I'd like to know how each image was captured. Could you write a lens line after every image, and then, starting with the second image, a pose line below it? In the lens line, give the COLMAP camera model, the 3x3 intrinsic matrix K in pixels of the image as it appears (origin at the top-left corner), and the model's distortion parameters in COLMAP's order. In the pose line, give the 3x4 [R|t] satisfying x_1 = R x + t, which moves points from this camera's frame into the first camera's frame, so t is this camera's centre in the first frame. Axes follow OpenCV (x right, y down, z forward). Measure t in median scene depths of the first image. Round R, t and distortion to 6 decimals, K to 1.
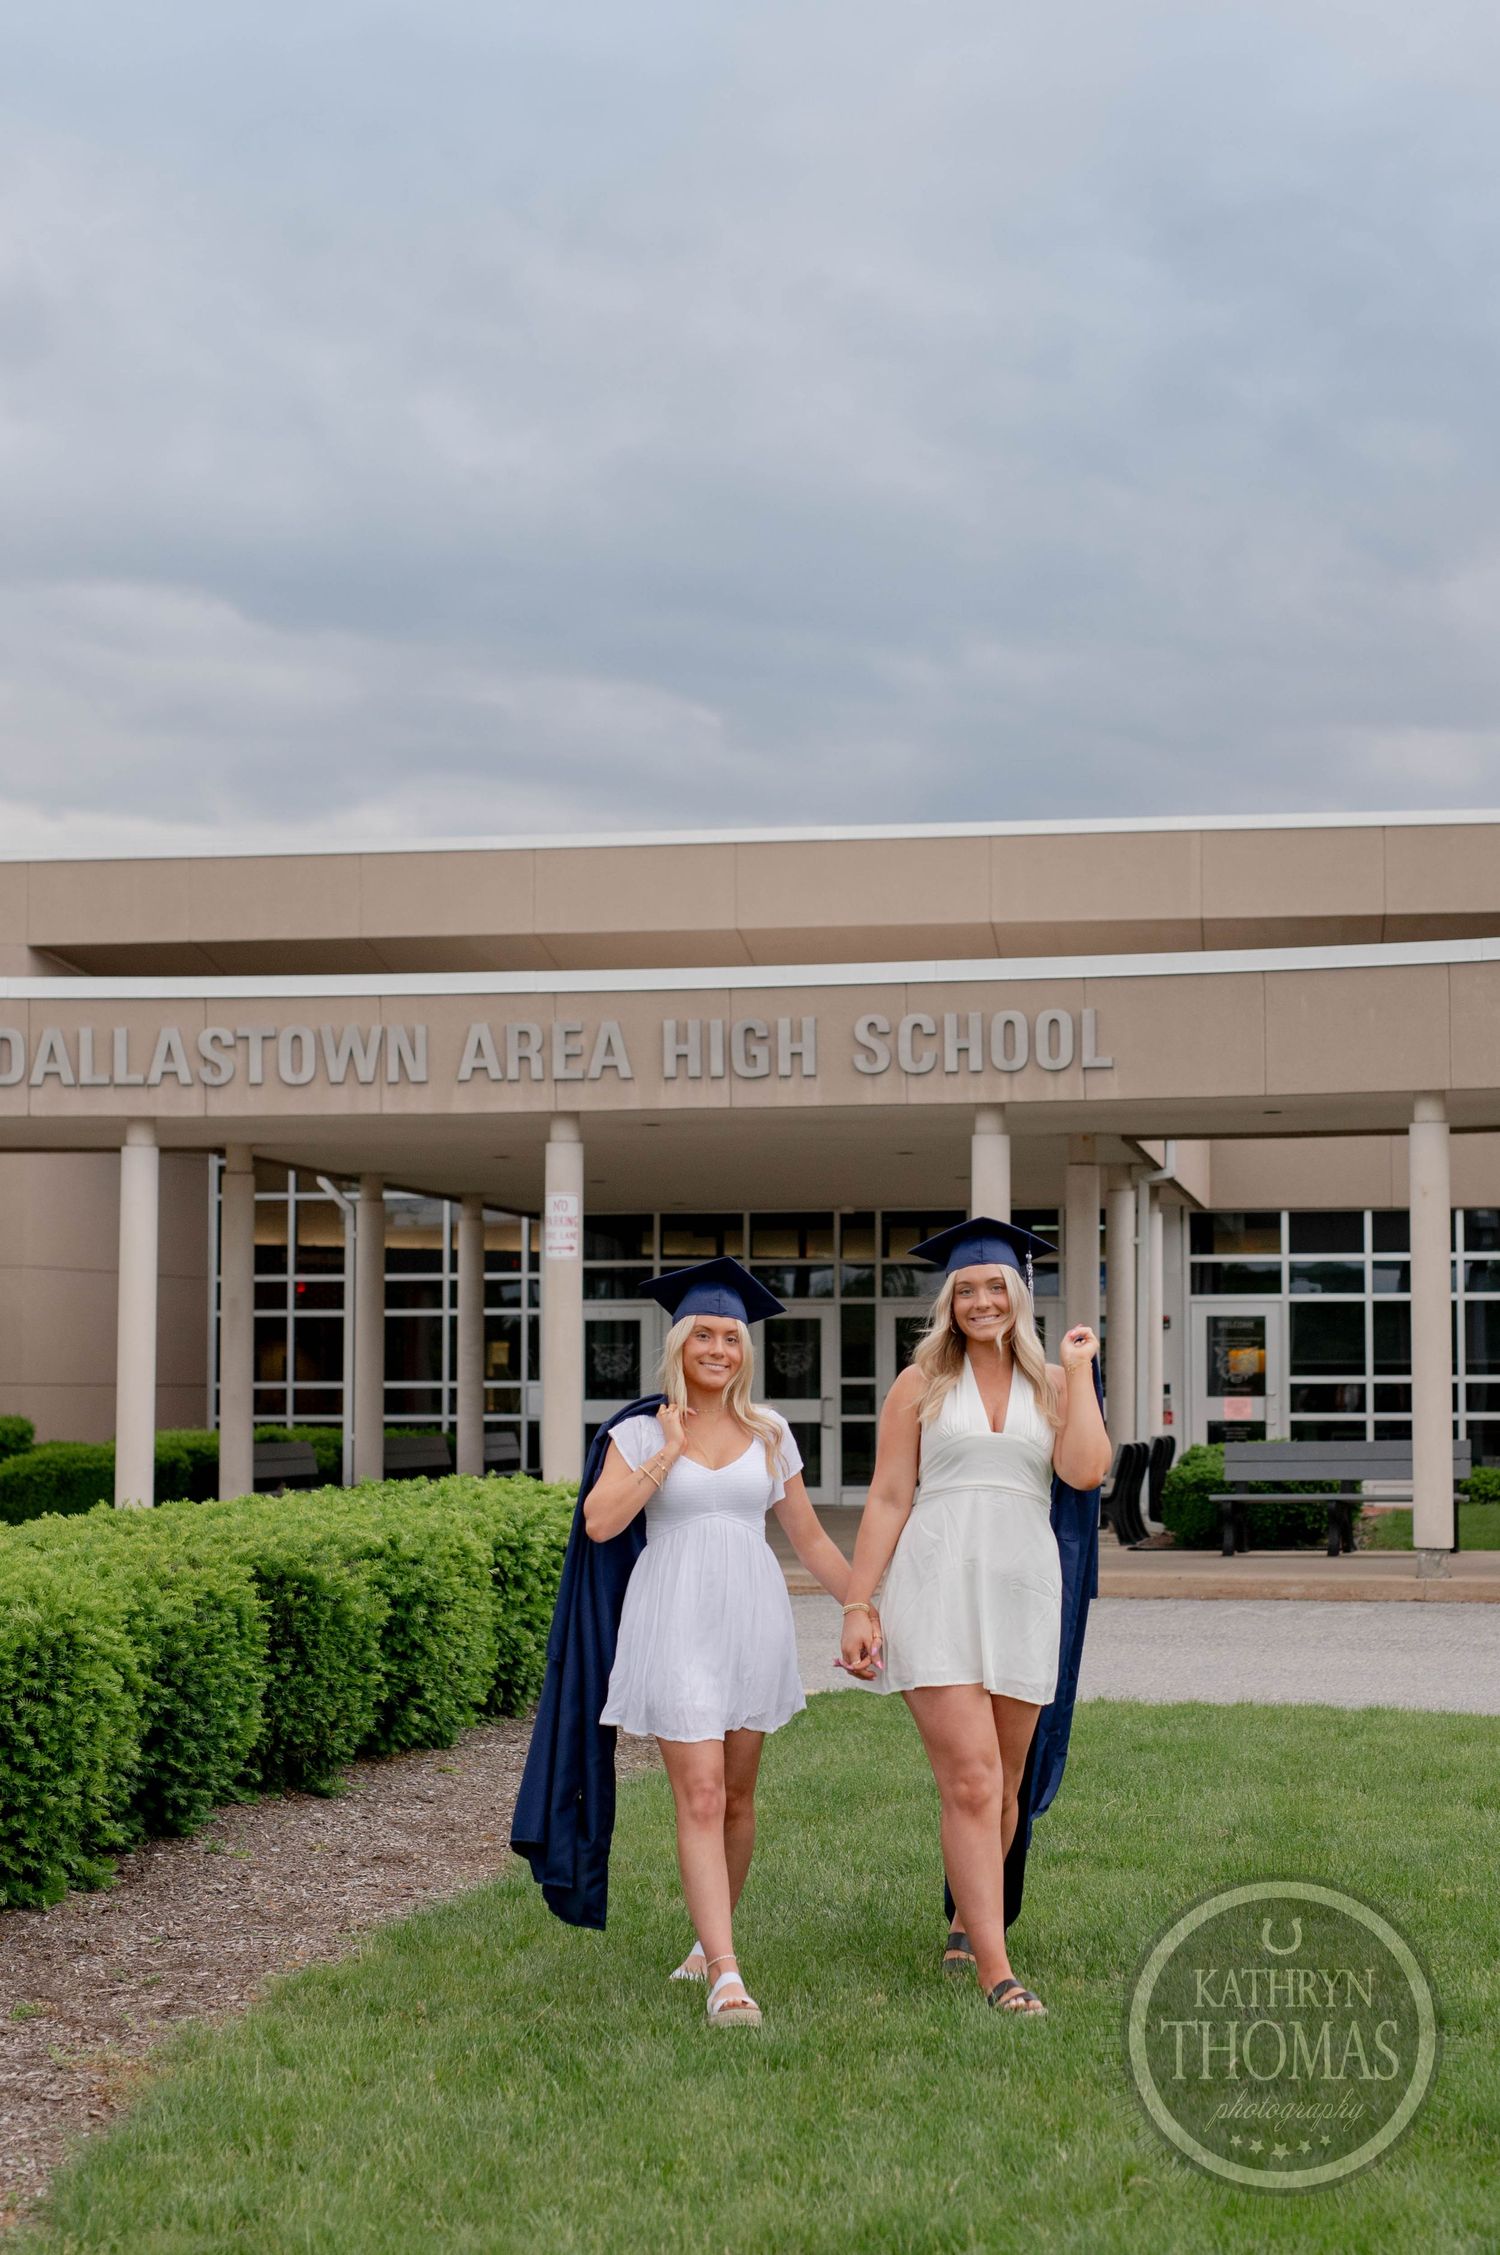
lens RADIAL K [[3778.9, 0, 868.0], [0, 3778.9, 1170.8], [0, 0, 1]] dist [-0.013019, 0.042514]
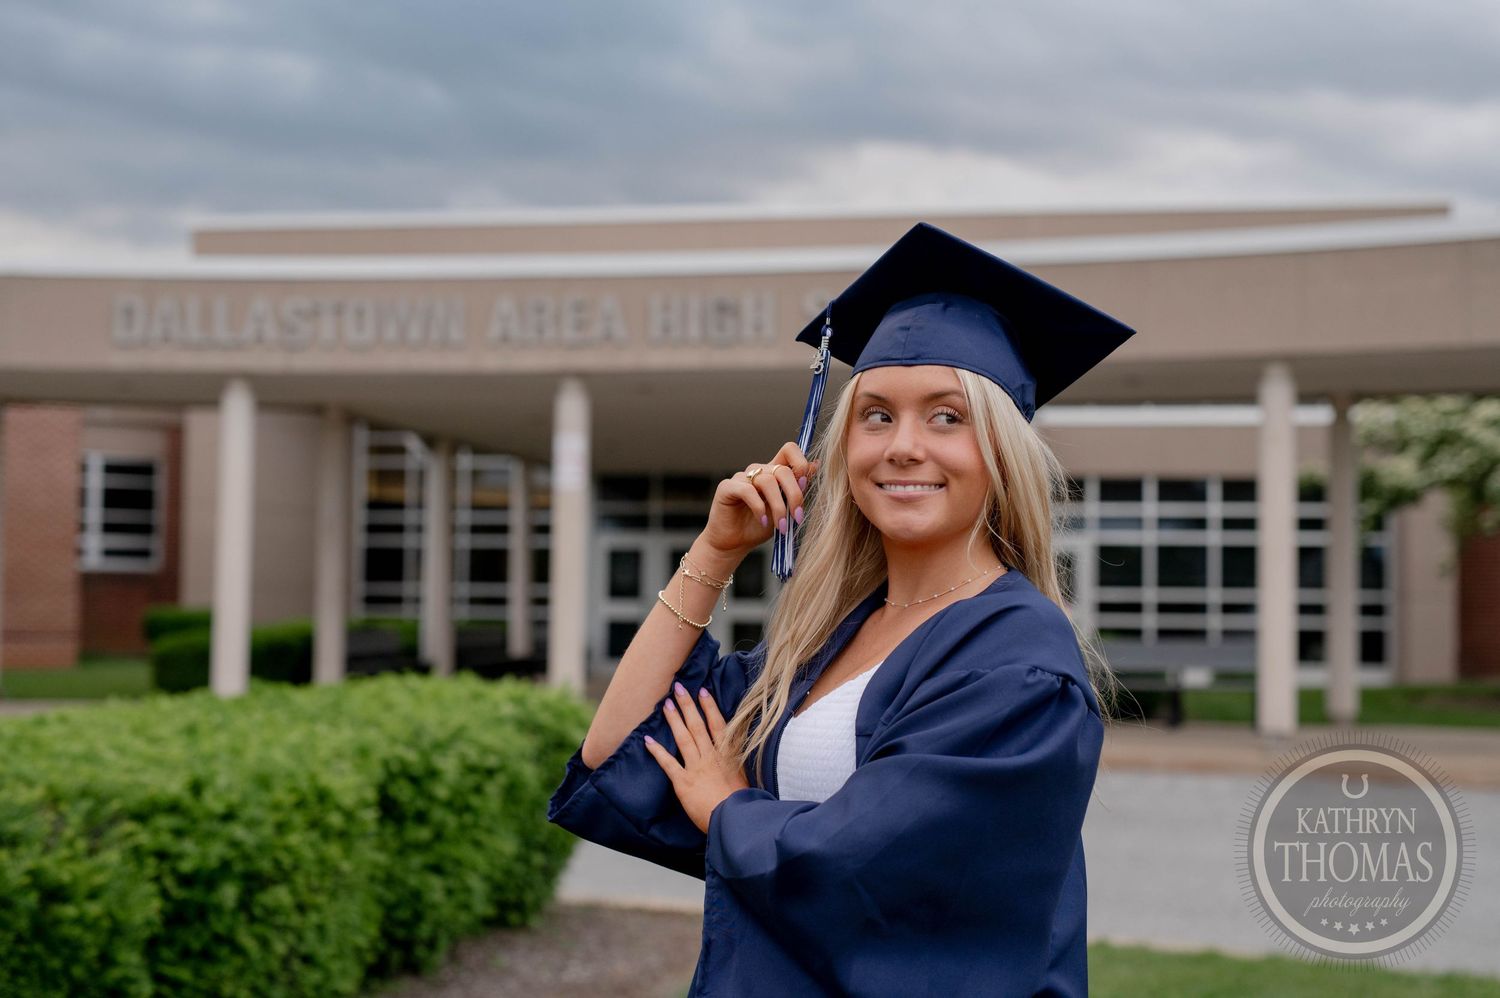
lens RADIAL K [[2094.2, 0, 750.0], [0, 2094.2, 499.0], [0, 0, 1]] dist [0.005061, 0.024798]
pose [[0.999743, 0.014145, -0.017743, -0.008550], [-0.013975, 0.999856, 0.009638, 0.019939], [0.017876, -0.009388, 0.999796, 0.310983]]
